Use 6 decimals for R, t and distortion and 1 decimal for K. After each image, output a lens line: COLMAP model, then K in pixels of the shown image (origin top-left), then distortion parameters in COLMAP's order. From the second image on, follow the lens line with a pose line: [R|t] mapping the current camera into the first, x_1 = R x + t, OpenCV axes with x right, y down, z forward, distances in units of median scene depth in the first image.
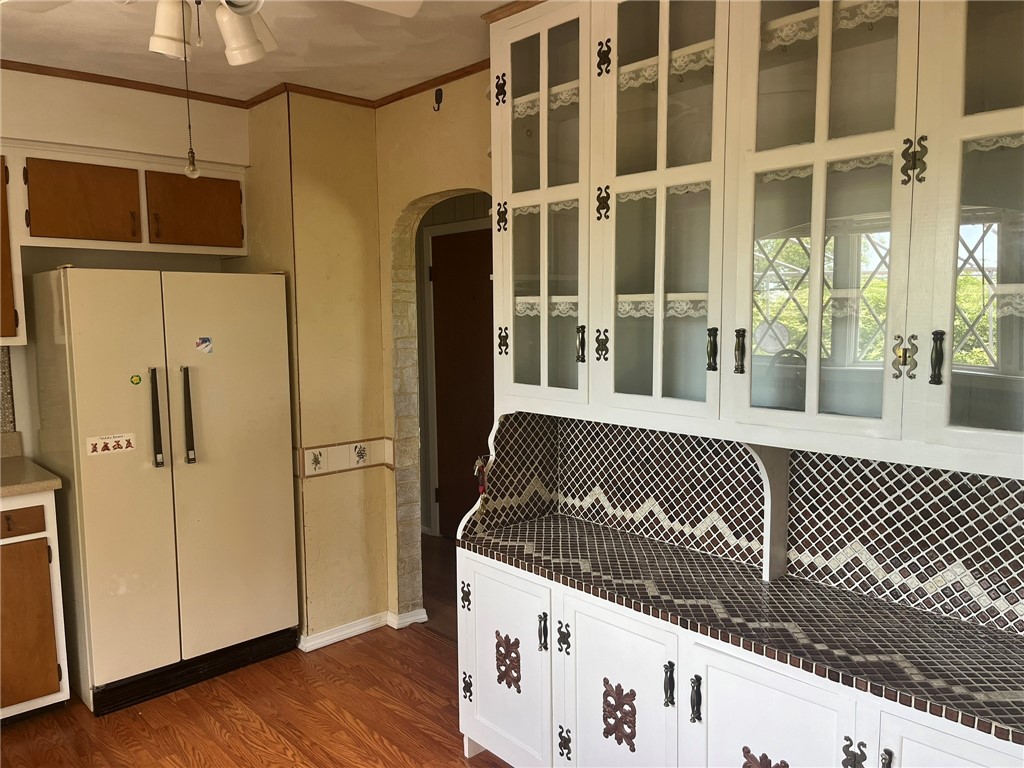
lens RADIAL K [[776.8, 0, 511.2], [0, 776.8, 386.8], [0, 0, 1]] dist [0.061469, -0.079353]
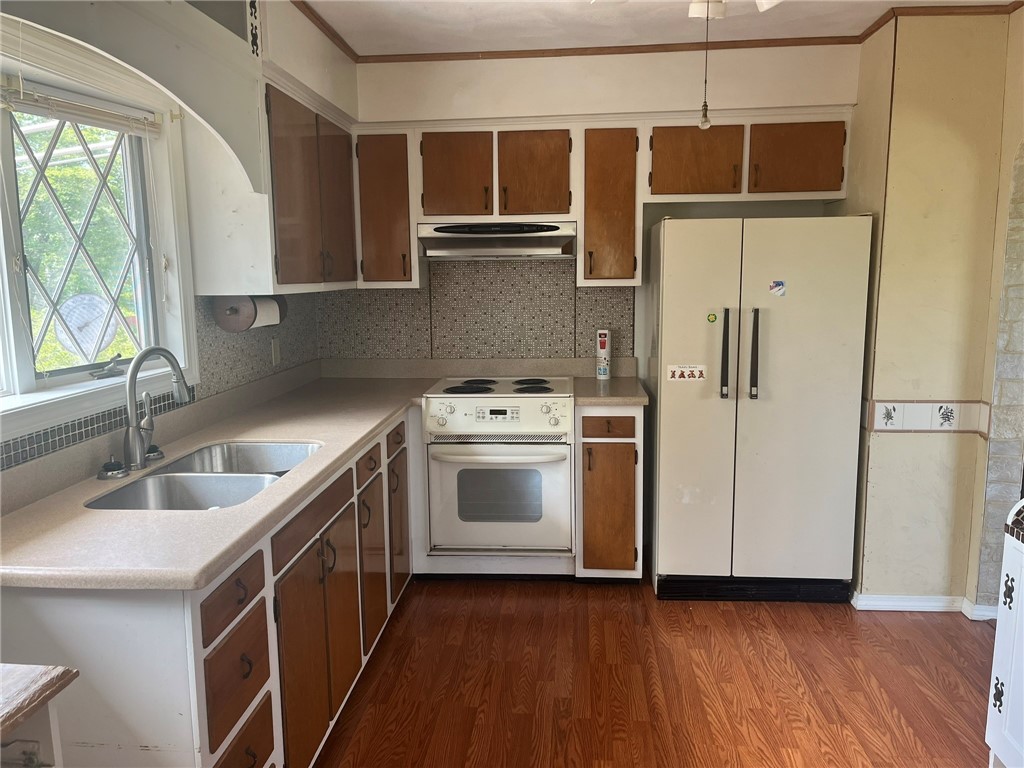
lens RADIAL K [[776.8, 0, 502.3], [0, 776.8, 384.0], [0, 0, 1]] dist [0.061469, -0.079353]
pose [[0.675423, 0.109725, -0.729221, 0.134907], [-0.067831, 0.993920, 0.086727, 0.007752], [0.734304, -0.009114, 0.678760, 0.022830]]
